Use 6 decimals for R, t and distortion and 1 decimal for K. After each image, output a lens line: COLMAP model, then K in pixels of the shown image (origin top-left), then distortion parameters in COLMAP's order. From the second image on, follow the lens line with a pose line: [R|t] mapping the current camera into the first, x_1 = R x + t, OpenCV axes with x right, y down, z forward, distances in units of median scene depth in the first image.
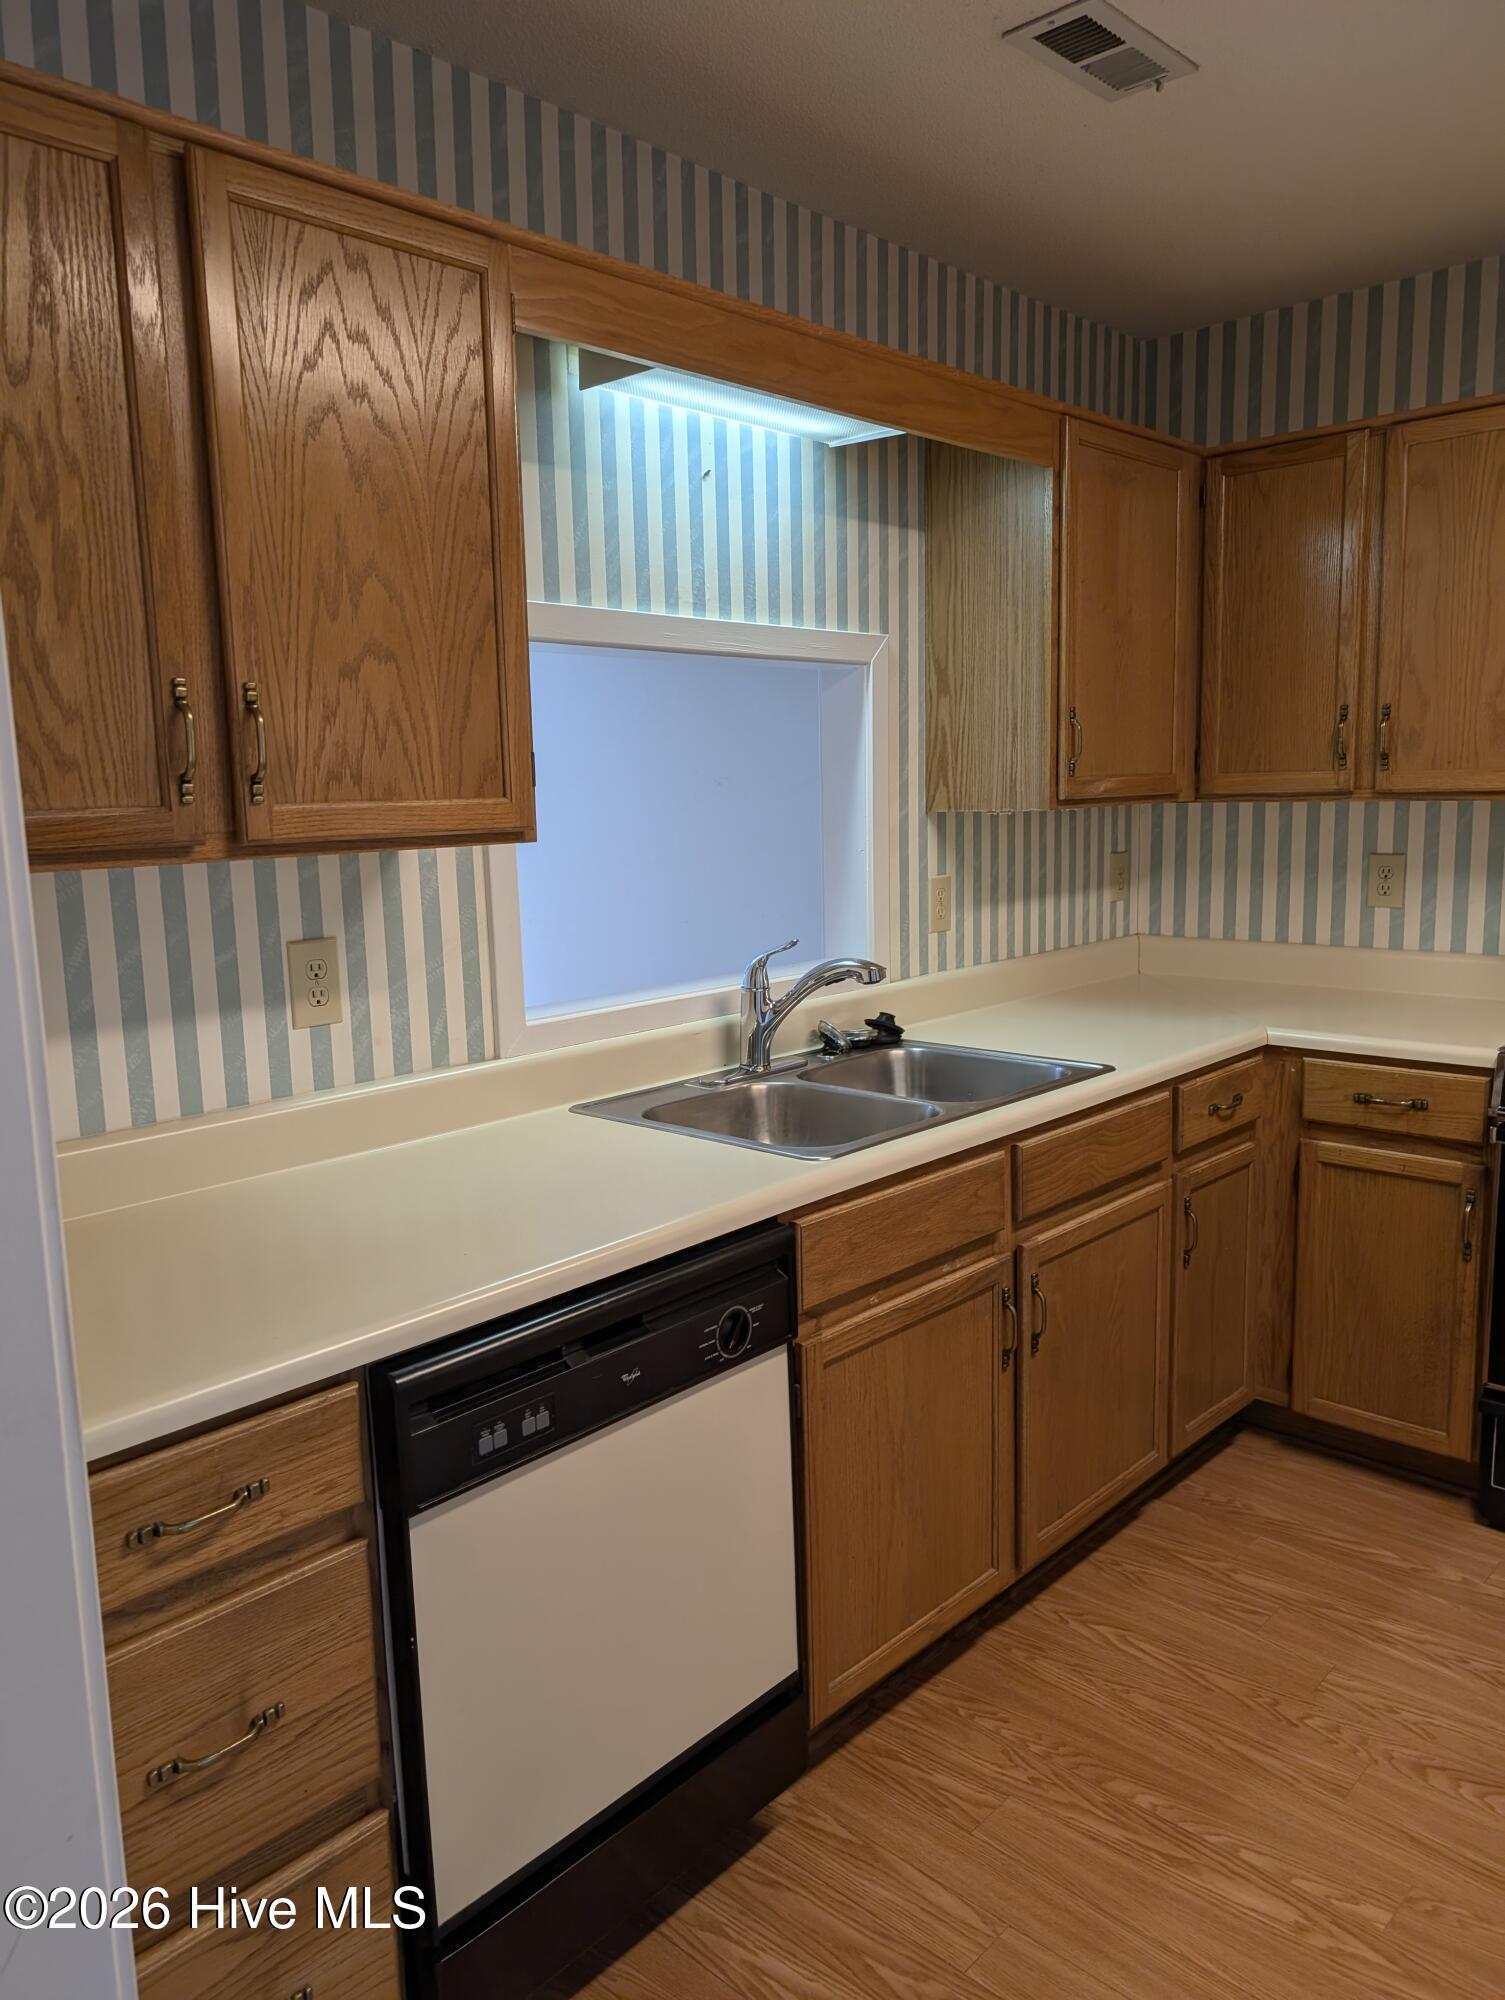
lens RADIAL K [[1467.2, 0, 775.8], [0, 1467.2, 953.8], [0, 0, 1]] dist [0.012960, -0.005956]
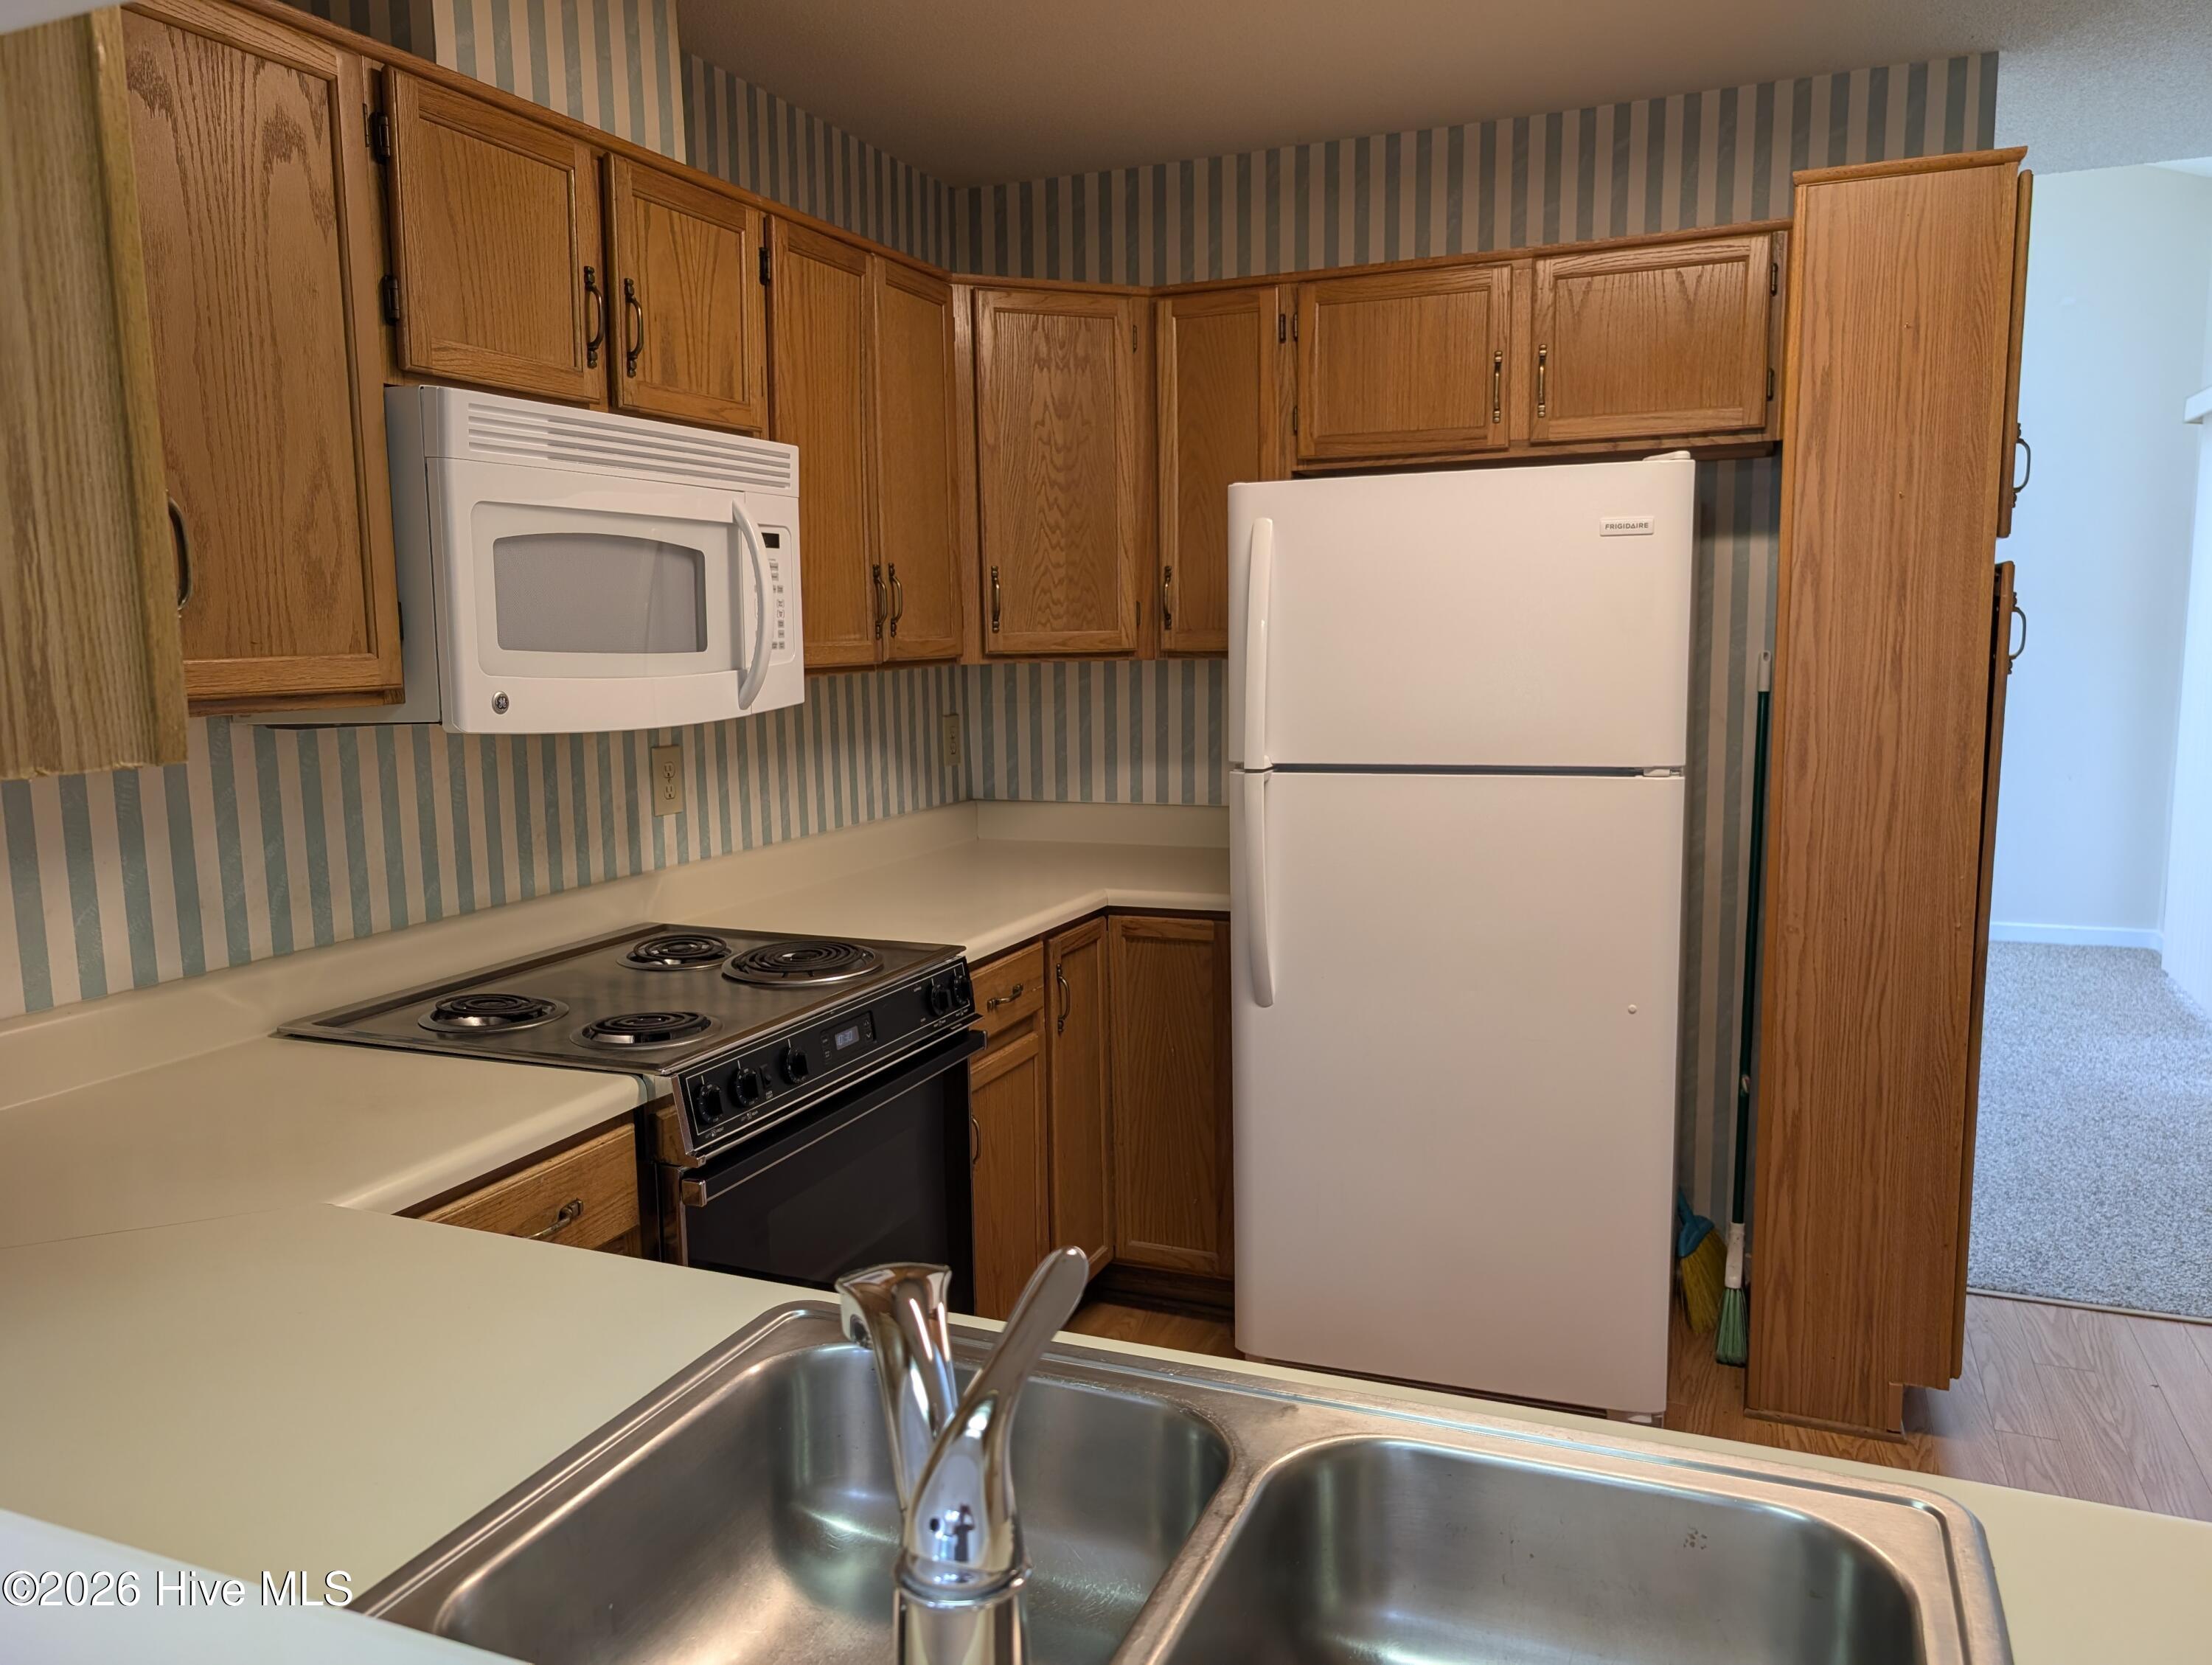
lens RADIAL K [[1566.2, 0, 1104.5], [0, 1566.2, 832.9], [0, 0, 1]] dist [-0.008748, -0.009005]
pose [[0.945930, -0.035016, 0.322477, -0.215094], [0.033056, 0.999387, 0.011552, 0.032756], [-0.322683, -0.000267, 0.946507, -0.232371]]
